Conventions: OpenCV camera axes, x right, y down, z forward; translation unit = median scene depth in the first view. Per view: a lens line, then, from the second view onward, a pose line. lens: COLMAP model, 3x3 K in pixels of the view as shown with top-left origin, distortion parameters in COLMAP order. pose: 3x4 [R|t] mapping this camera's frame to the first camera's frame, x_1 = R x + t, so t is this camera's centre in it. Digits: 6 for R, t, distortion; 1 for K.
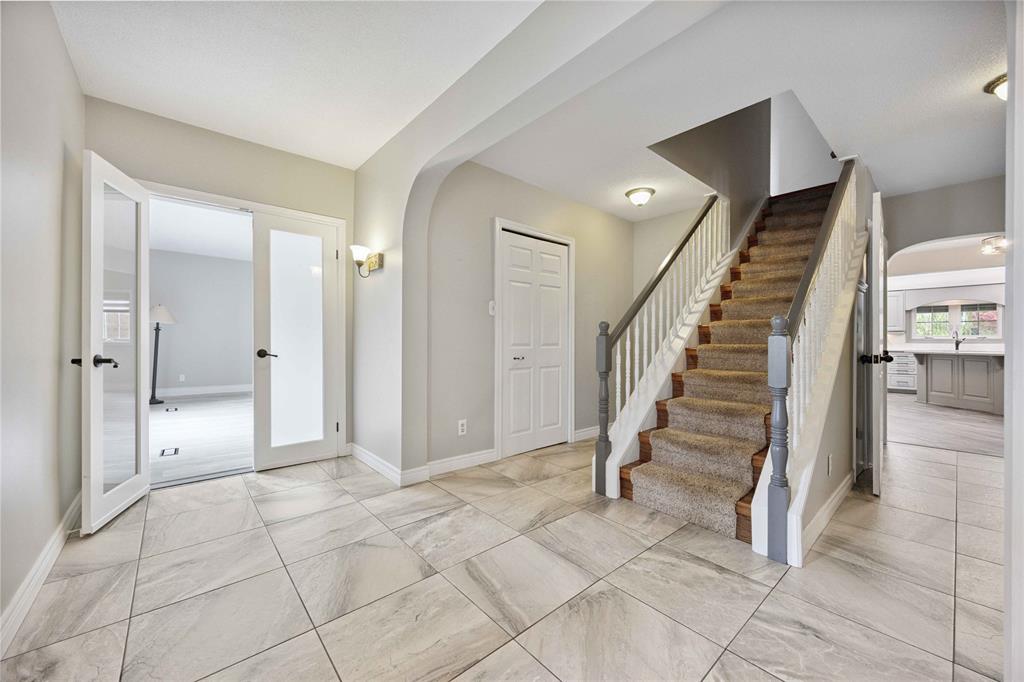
lens RADIAL K [[394.7, 0, 513.6], [0, 394.7, 338.4], [0, 0, 1]] dist [-0.004112, -0.000496]
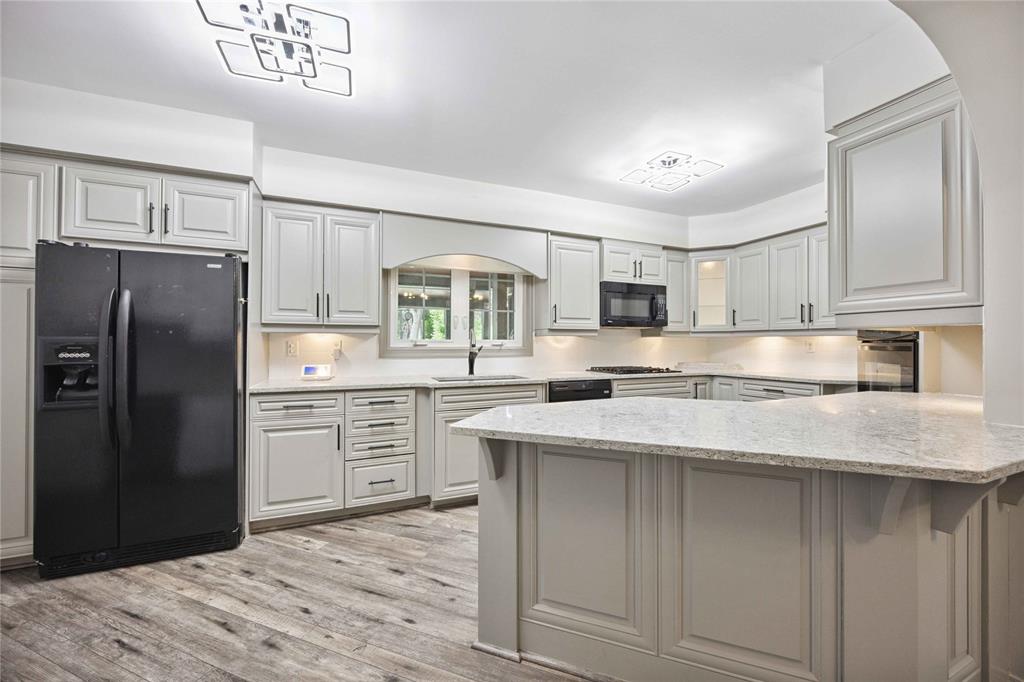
lens RADIAL K [[394.7, 0, 512.7], [0, 394.7, 339.2], [0, 0, 1]] dist [-0.004112, -0.000496]
pose [[0.334709, 0.005492, 0.942306, 0.741279], [-0.001213, 0.999985, -0.005397, -0.005727], [-0.942321, 0.000663, 0.334710, 0.812598]]
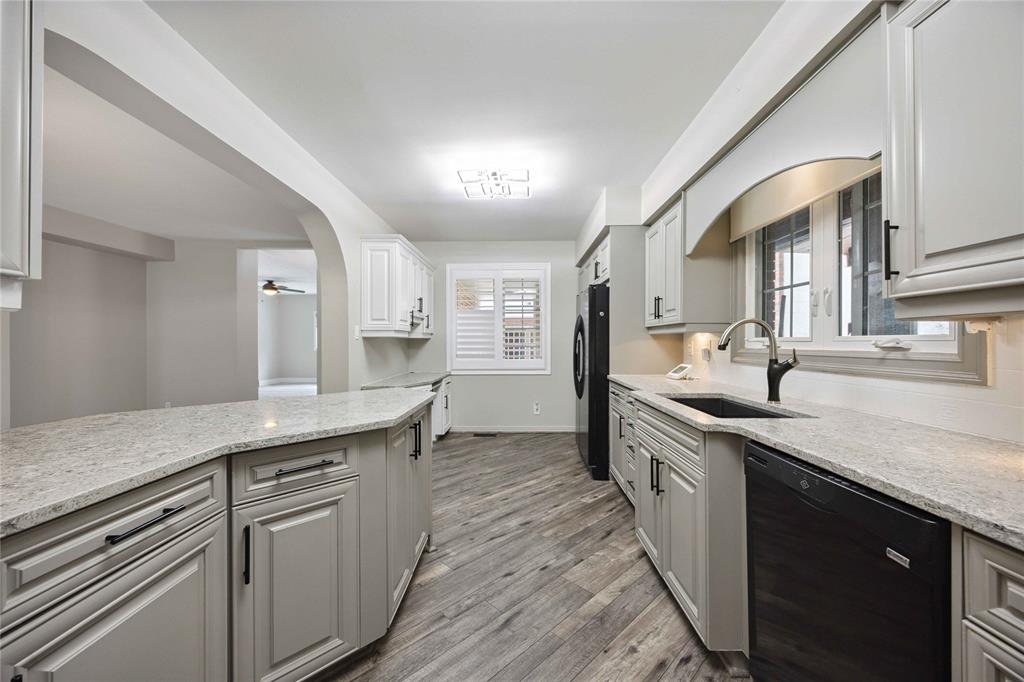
lens RADIAL K [[394.7, 0, 510.1], [0, 394.7, 338.8], [0, 0, 1]] dist [-0.004112, -0.000496]
pose [[0.735508, -0.004007, -0.677504, 1.166683], [0.002954, 0.999992, -0.002708, -0.005838], [0.677509, -0.000009, 0.735514, 0.723982]]
